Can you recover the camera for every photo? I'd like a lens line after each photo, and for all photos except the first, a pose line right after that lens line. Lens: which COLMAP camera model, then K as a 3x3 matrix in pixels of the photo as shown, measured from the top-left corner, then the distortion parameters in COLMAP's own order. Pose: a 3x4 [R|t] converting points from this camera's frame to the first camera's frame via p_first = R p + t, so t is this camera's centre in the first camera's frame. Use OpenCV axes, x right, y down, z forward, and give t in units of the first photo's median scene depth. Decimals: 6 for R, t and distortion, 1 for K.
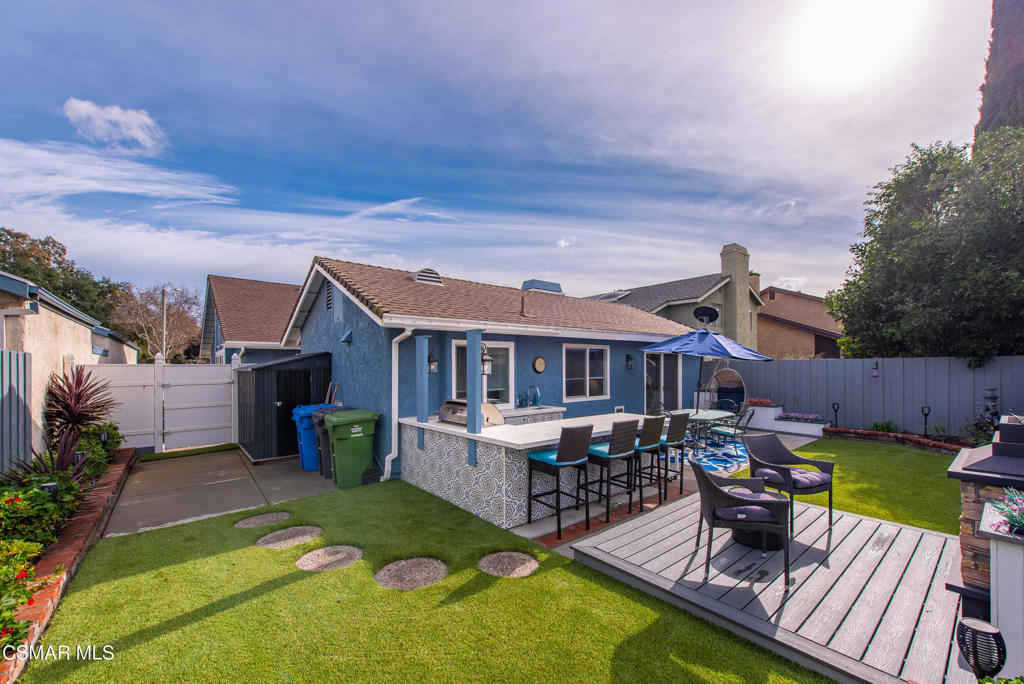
lens RADIAL K [[408.1, 0, 527.0], [0, 408.1, 362.9], [0, 0, 1]] dist [0.001268, -0.000026]
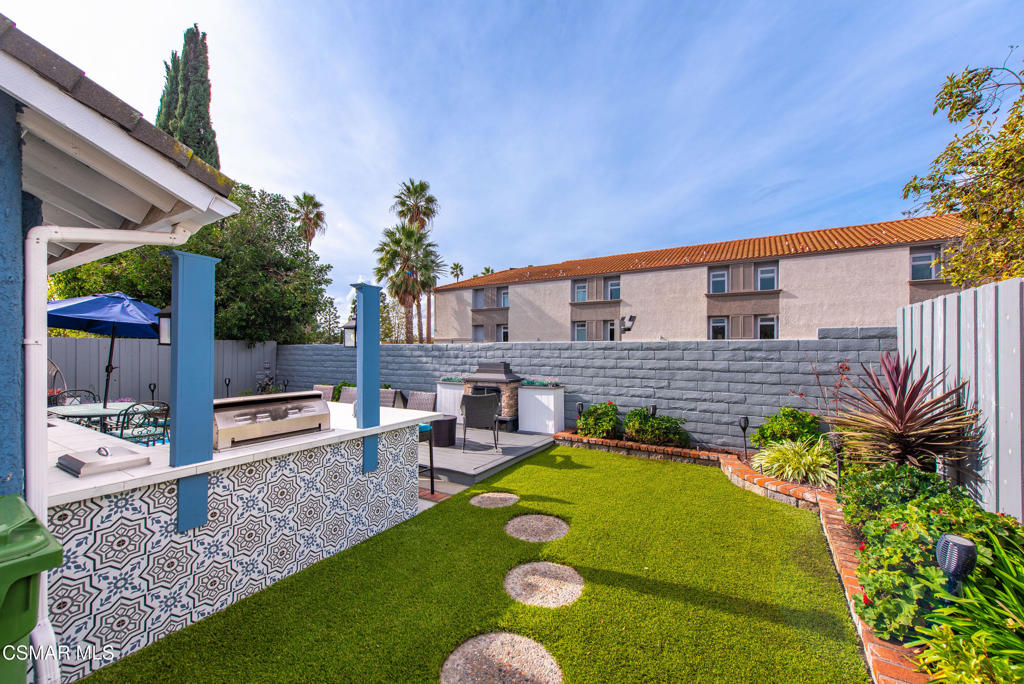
lens RADIAL K [[402.4, 0, 512.8], [0, 402.4, 339.1], [0, 0, 1]] dist [0.001432, -0.000280]
pose [[-0.314754, 0.029671, 0.948710, -0.491774], [-0.006076, 0.999428, -0.033273, 0.020439], [-0.949154, -0.016237, -0.314393, 0.537386]]
